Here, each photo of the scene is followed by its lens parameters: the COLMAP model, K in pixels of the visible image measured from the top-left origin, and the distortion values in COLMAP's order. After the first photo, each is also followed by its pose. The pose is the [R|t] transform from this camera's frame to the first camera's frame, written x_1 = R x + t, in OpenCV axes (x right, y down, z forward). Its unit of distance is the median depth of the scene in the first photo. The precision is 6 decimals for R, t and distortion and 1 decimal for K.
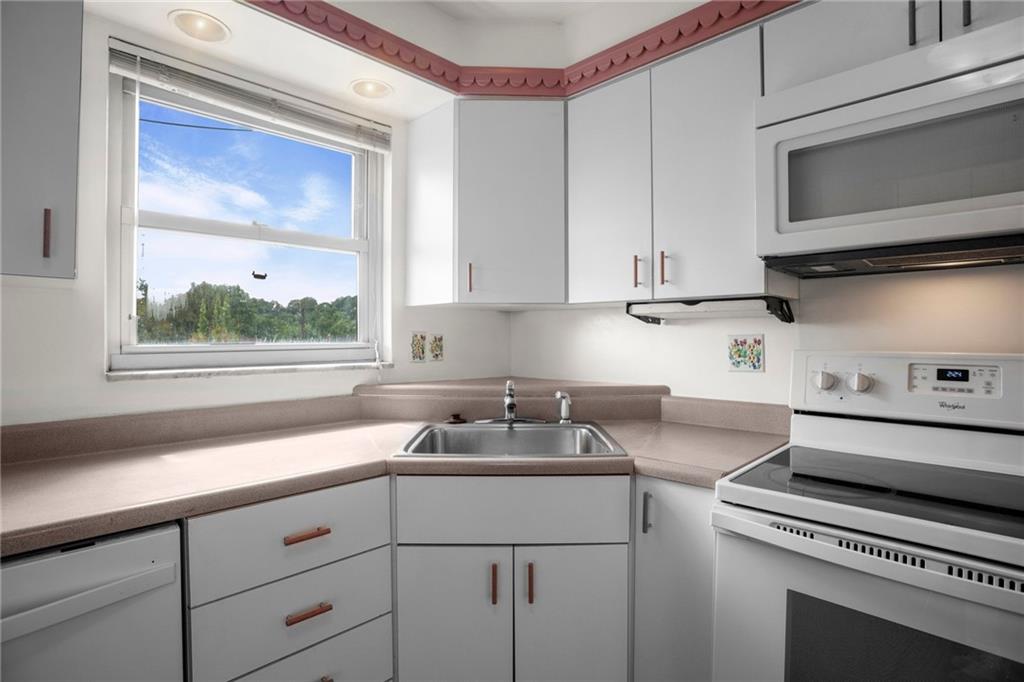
lens RADIAL K [[501.5, 0, 516.2], [0, 501.5, 339.8], [0, 0, 1]] dist [-0.081501, 0.034219]
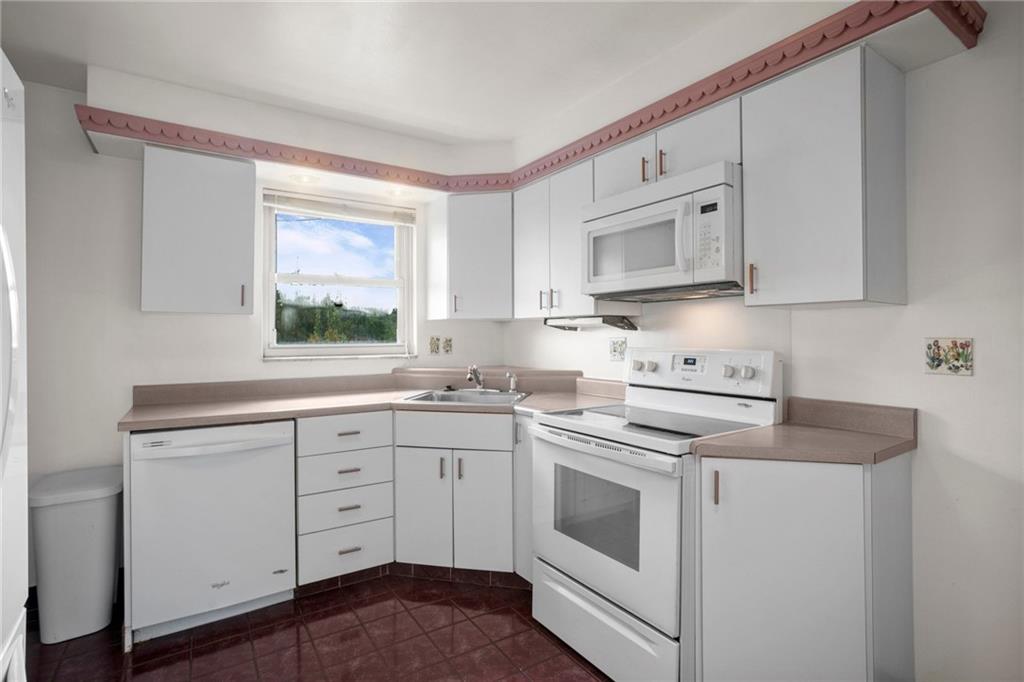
lens RADIAL K [[501.5, 0, 516.2], [0, 501.5, 339.8], [0, 0, 1]] dist [-0.081501, 0.034219]
pose [[0.980115, -0.001190, -0.198426, 0.461347], [0.001480, 0.999998, 0.001312, -0.006288], [0.198424, -0.001580, 0.980115, -0.626883]]
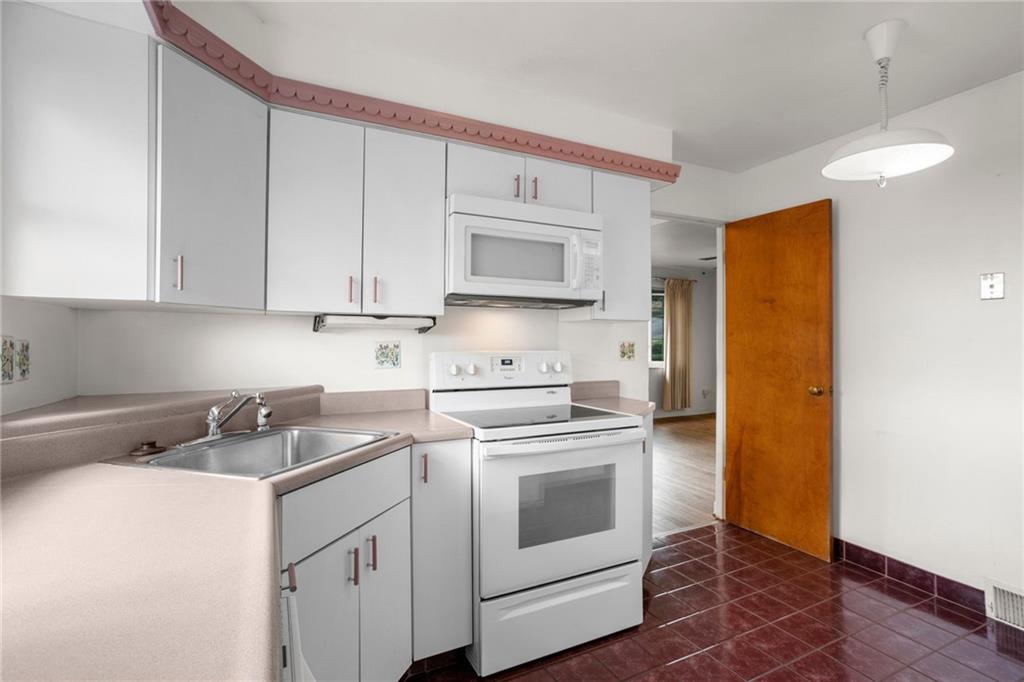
lens RADIAL K [[498.9, 0, 530.5], [0, 498.9, 338.6], [0, 0, 1]] dist [-0.051769, 0.021098]
pose [[0.290652, 0.003518, 0.956822, -0.732108], [0.001800, 0.999989, -0.004223, -0.011141], [-0.956827, 0.002950, 0.290642, 0.217888]]
